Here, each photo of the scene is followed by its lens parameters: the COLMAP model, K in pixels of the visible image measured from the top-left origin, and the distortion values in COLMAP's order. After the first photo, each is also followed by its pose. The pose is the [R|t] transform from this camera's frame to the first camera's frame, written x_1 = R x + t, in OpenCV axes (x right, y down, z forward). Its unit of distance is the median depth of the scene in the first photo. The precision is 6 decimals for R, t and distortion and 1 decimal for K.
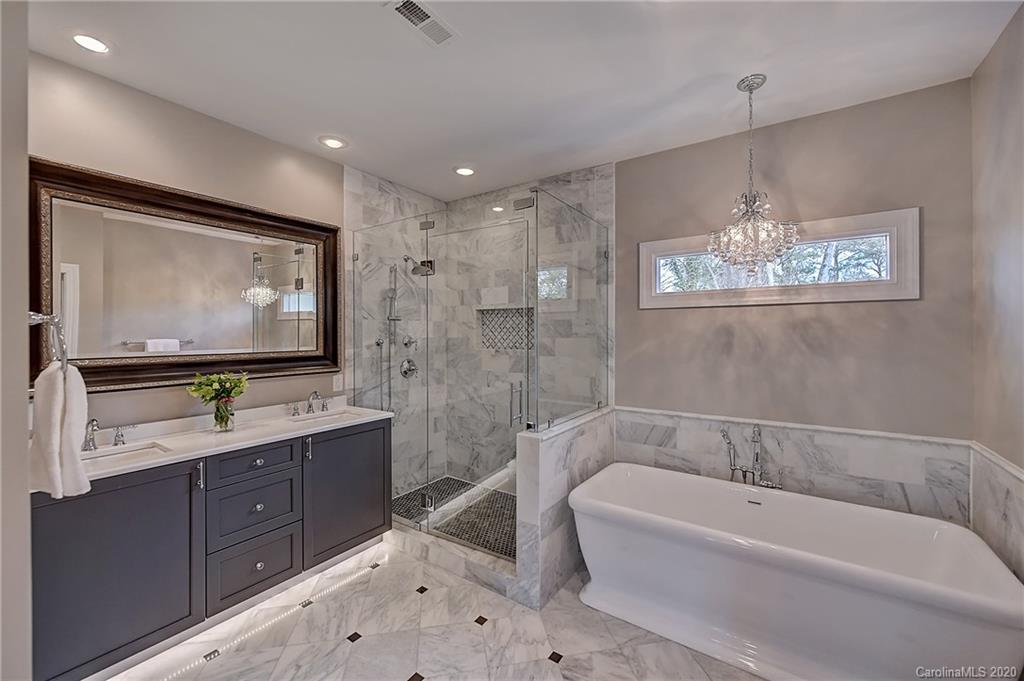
lens RADIAL K [[406.1, 0, 515.2], [0, 406.1, 335.4], [0, 0, 1]] dist [0.003580, -0.001878]
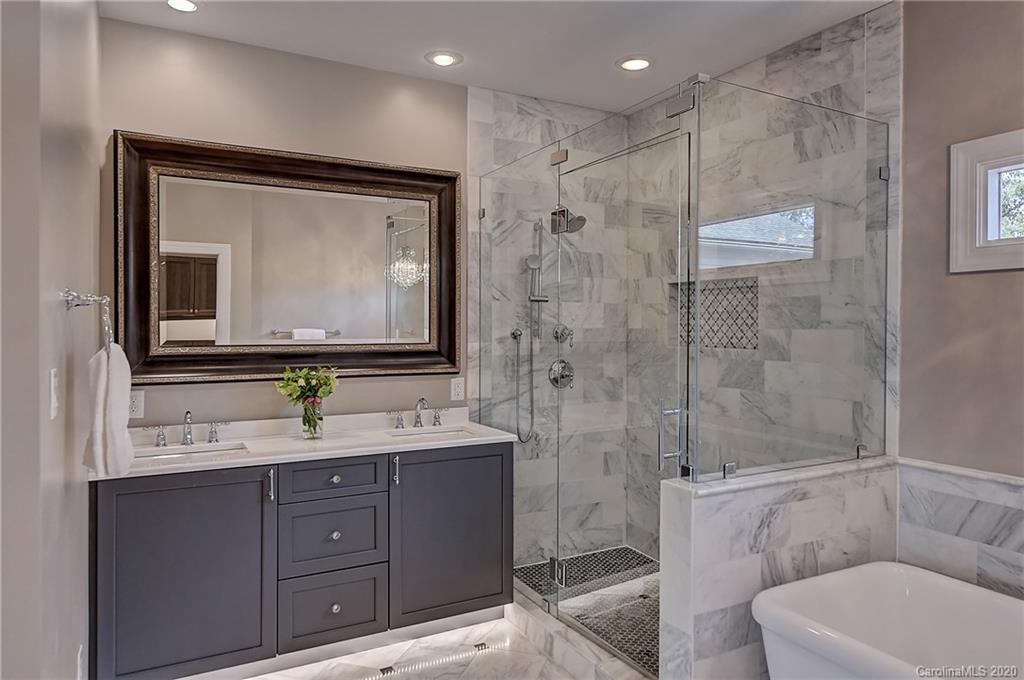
lens RADIAL K [[654.2, 0, 513.3], [0, 654.2, 332.8], [0, 0, 1]] dist [-0.004138, 0.001495]
pose [[0.890461, 0.008987, -0.454971, 0.207947], [-0.006339, 0.999953, 0.007344, 0.008884], [0.455016, -0.003656, 0.890476, 0.009702]]
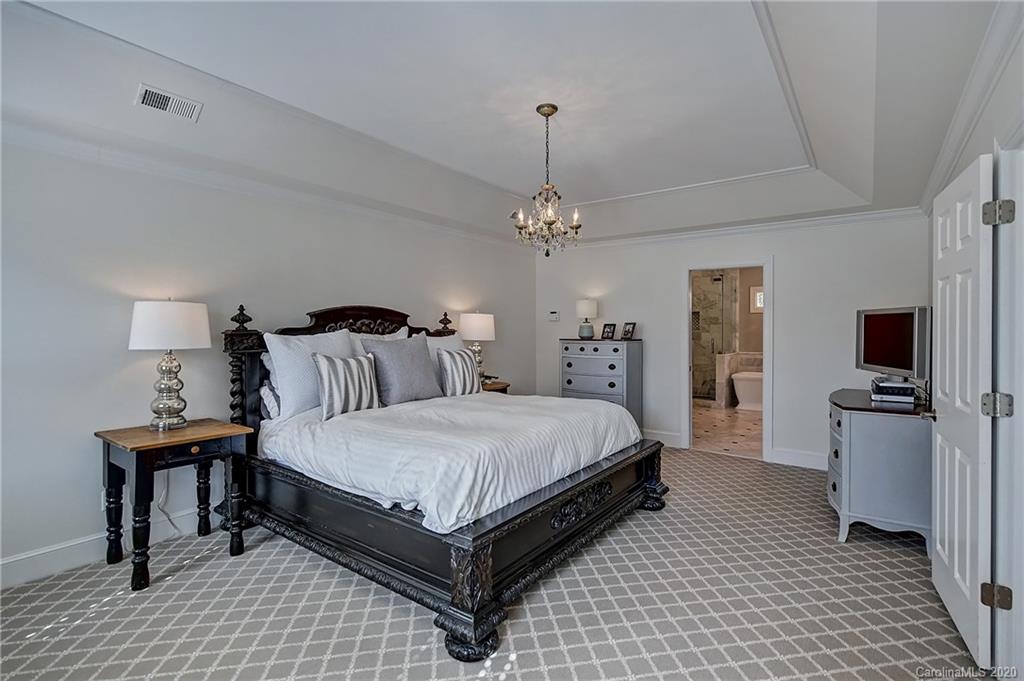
lens RADIAL K [[471.9, 0, 518.3], [0, 471.9, 336.6], [0, 0, 1]] dist [-0.001980, 0.000381]
pose [[0.999540, -0.001673, -0.030298, -1.142581], [0.002271, 0.999803, 0.019726, 0.022744], [0.030259, -0.019786, 0.999346, -2.162309]]
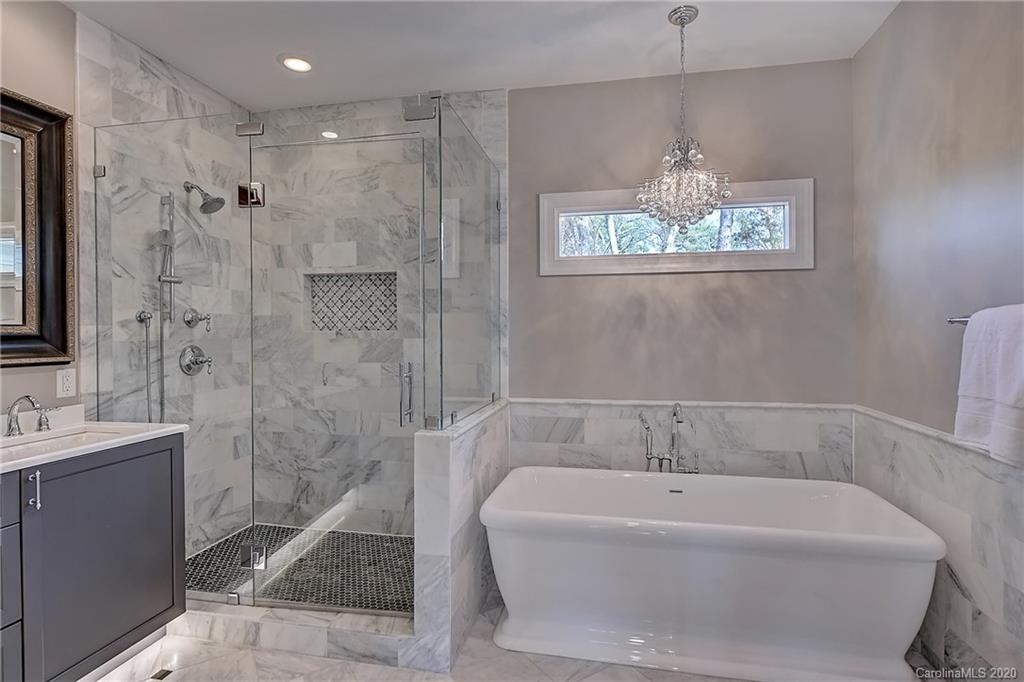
lens RADIAL K [[516.5, 0, 515.4], [0, 516.5, 335.9], [0, 0, 1]] dist [0.003661, -0.002390]
pose [[0.921255, -0.003572, 0.388942, -0.151047], [0.002674, 0.999992, 0.002850, 0.056349], [-0.388949, -0.001585, 0.921258, 0.079069]]
